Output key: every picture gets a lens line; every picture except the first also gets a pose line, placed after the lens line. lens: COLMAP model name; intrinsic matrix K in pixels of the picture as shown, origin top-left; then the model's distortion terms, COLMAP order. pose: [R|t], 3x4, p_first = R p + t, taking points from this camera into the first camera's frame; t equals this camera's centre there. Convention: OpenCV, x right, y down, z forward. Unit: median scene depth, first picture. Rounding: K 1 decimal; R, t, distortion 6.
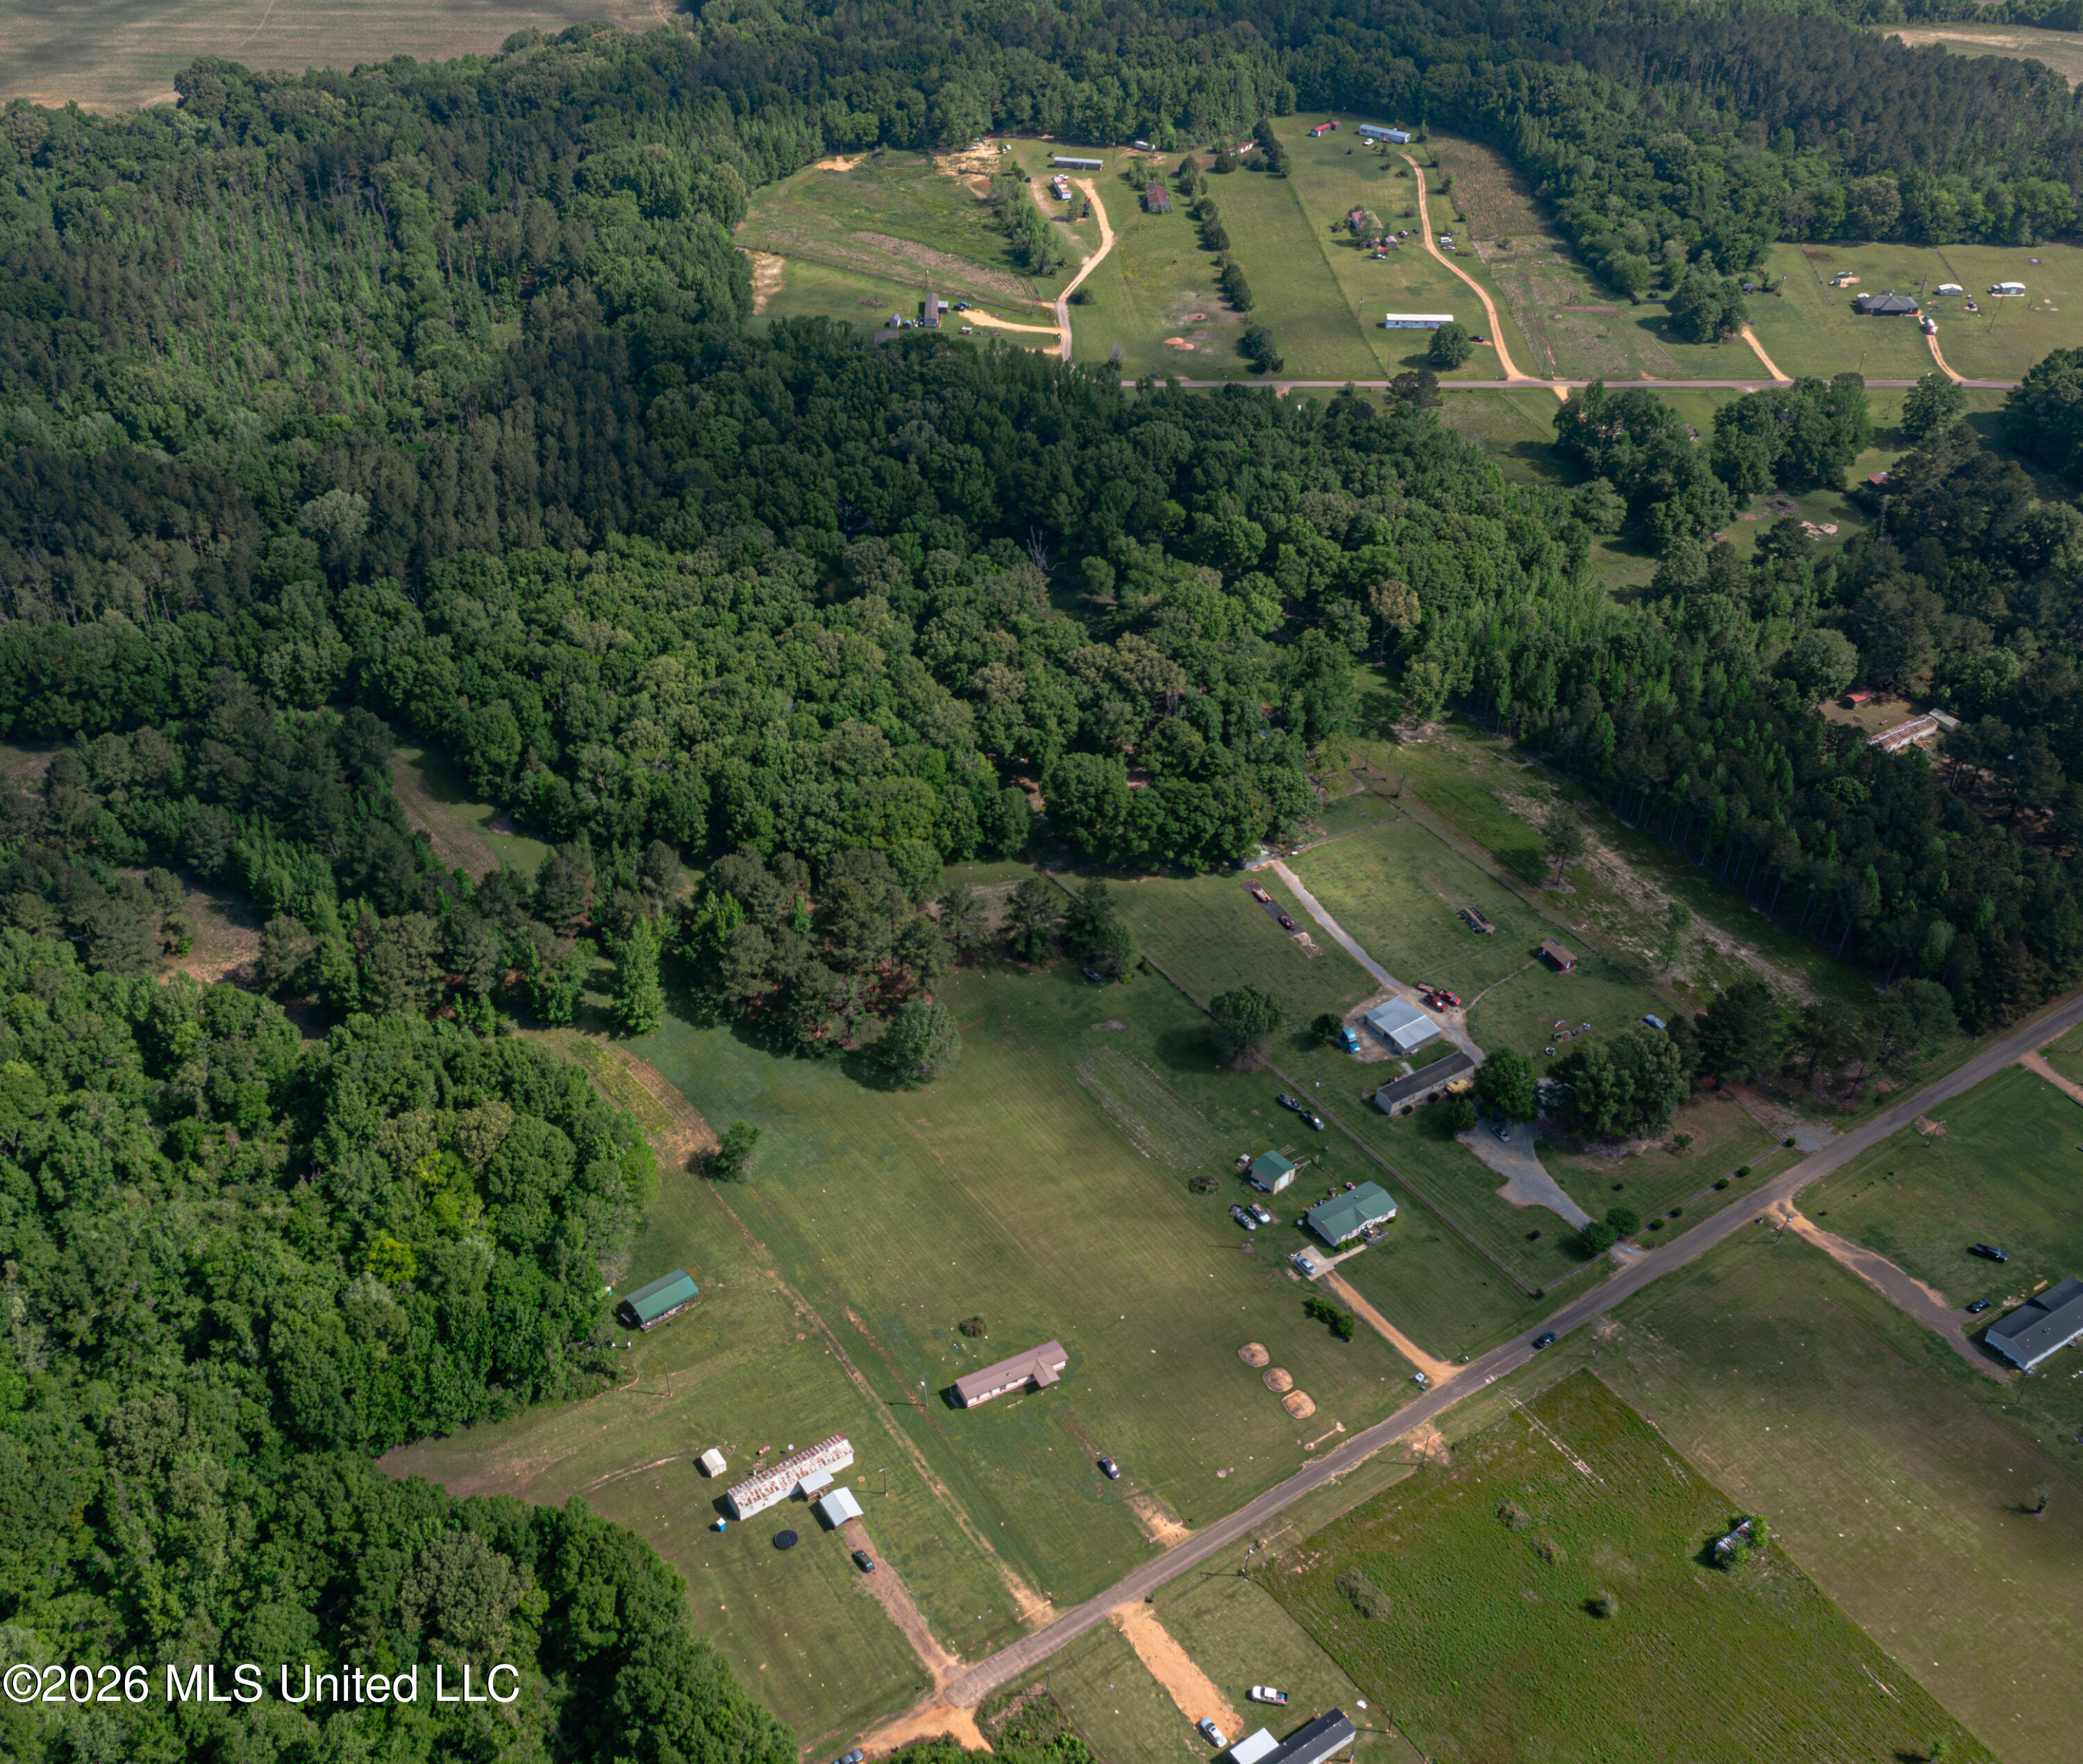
lens RADIAL K [[2089.7, 0, 1041.5], [0, 2089.7, 882.0], [0, 0, 1]] dist [-0.006817, 0.024057]
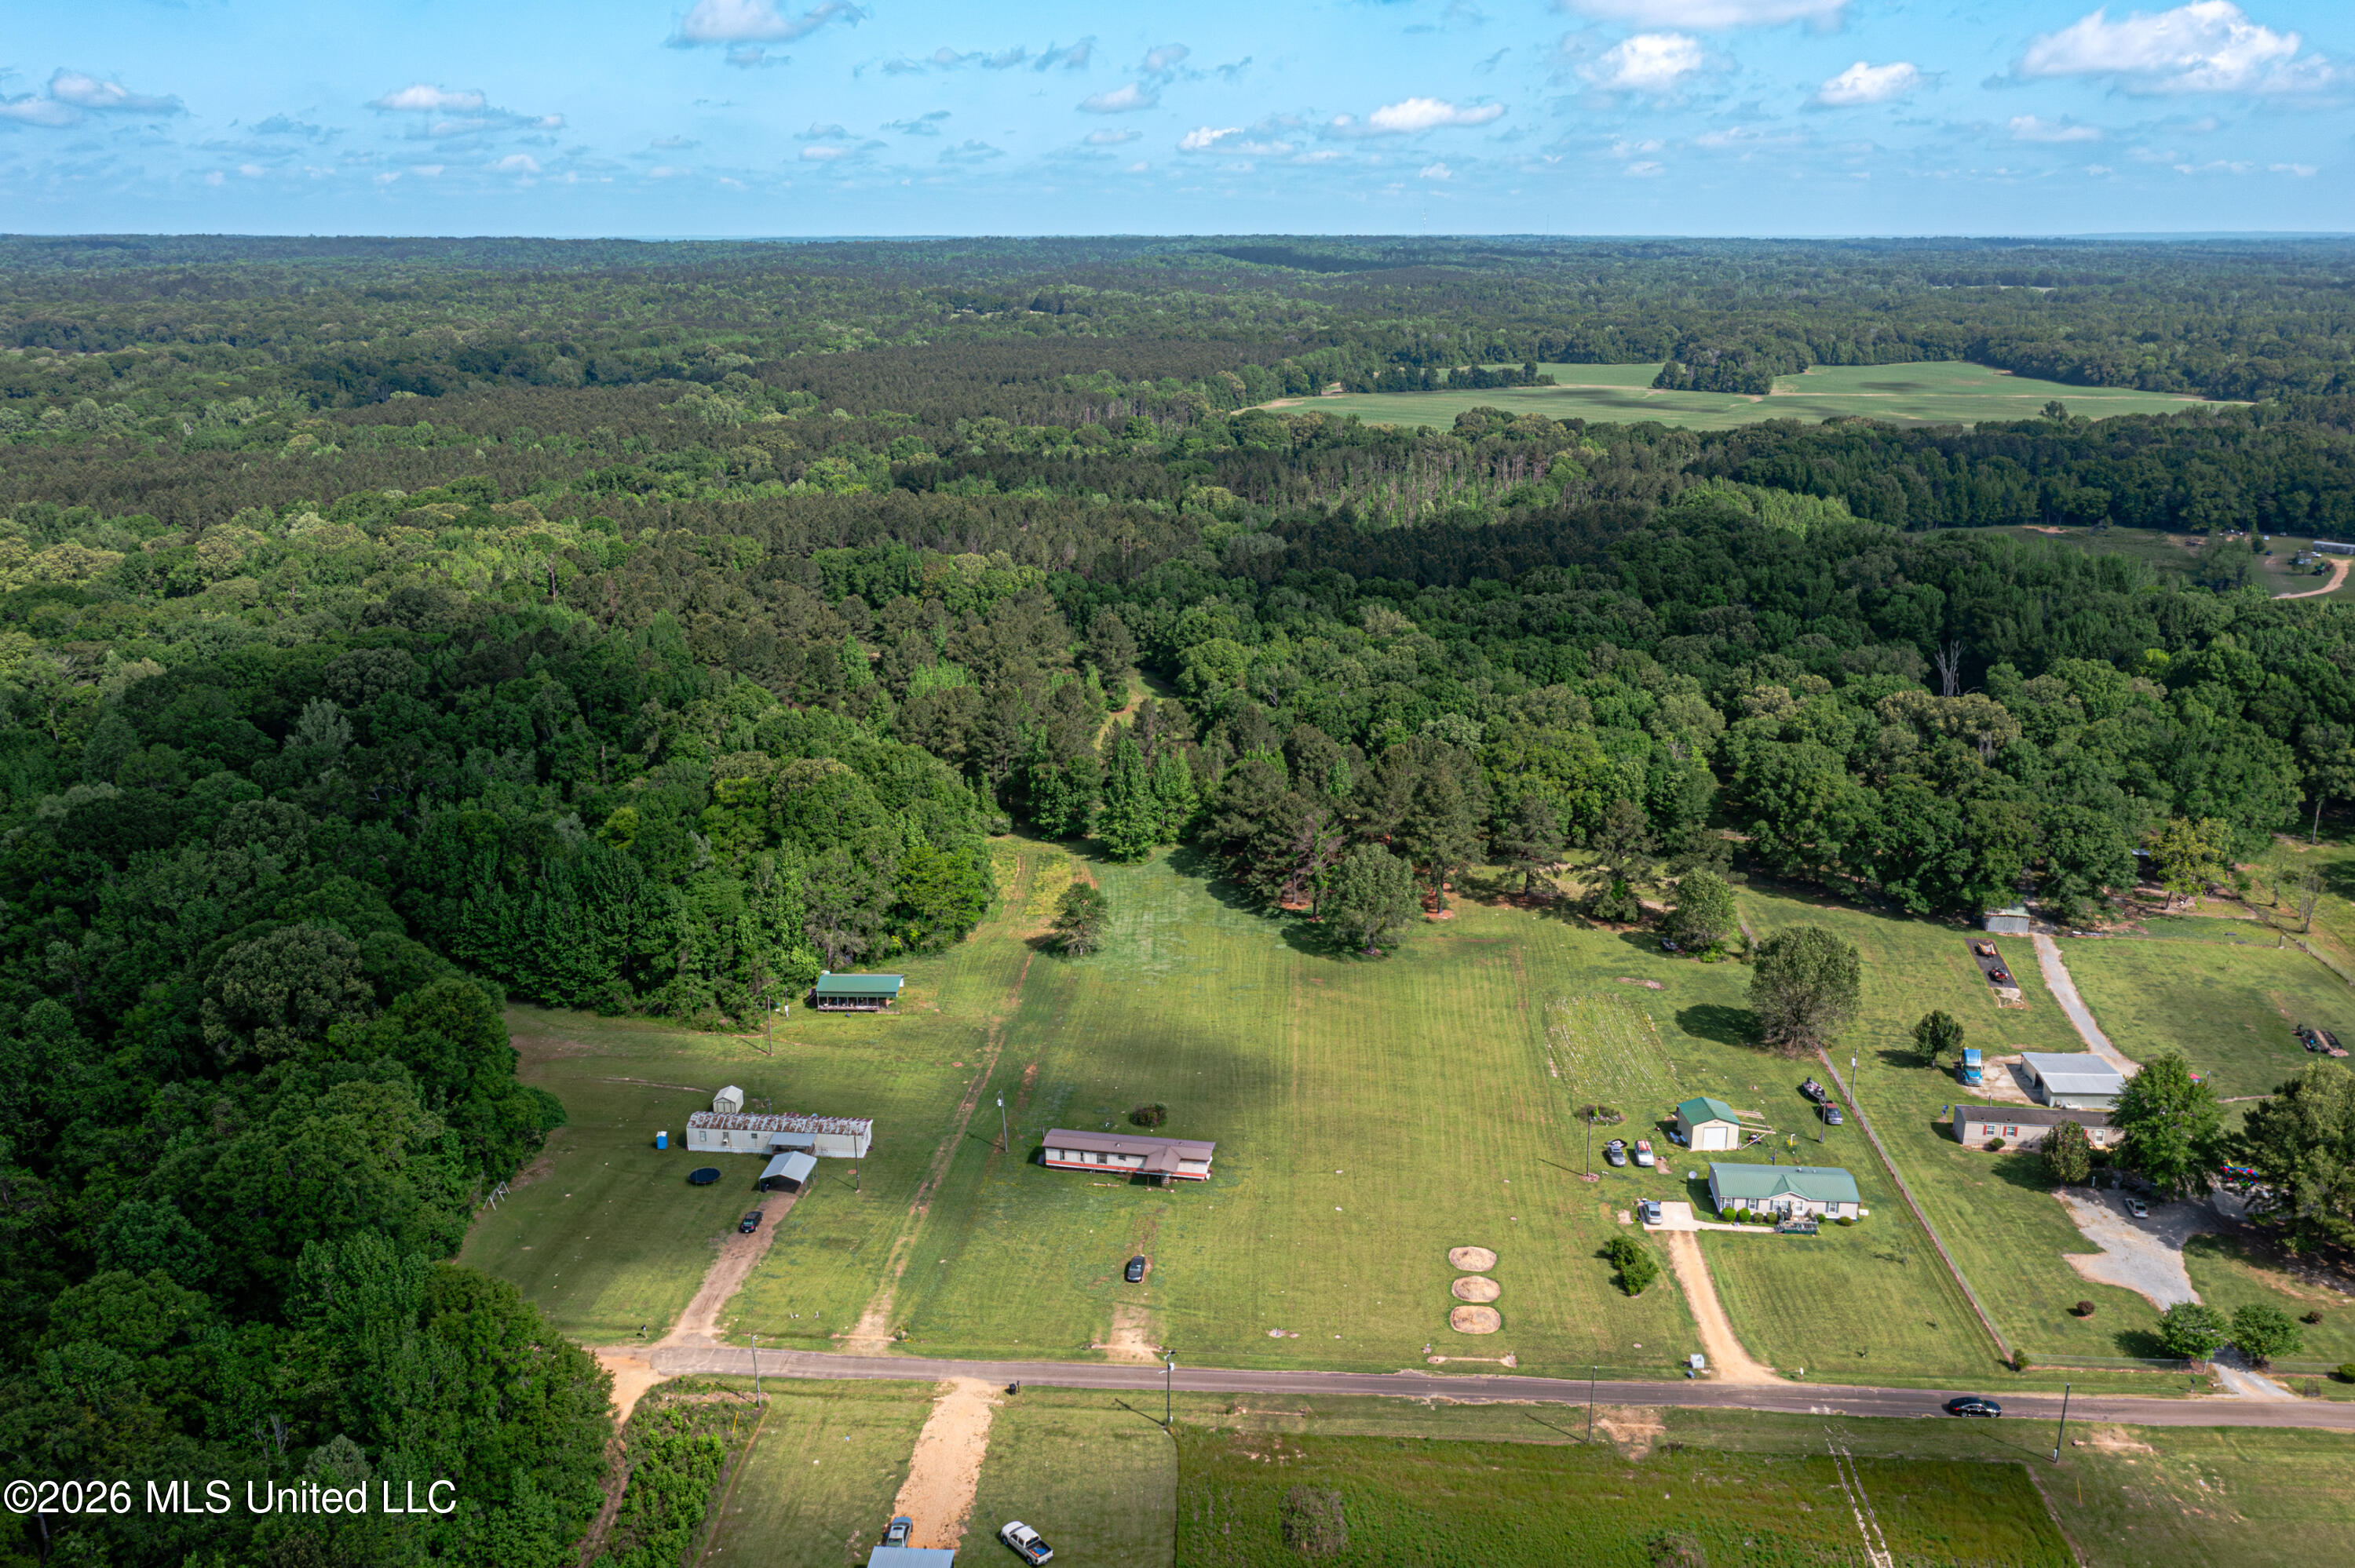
lens RADIAL K [[2035.5, 0, 1243.6], [0, 2035.5, 789.5], [0, 0, 1]] dist [0.009295, 0.003219]
pose [[0.790967, 0.146240, -0.594125, 0.339506], [-0.369809, 0.887851, -0.273794, 0.260158], [0.487455, 0.436274, 0.756341, 0.411296]]
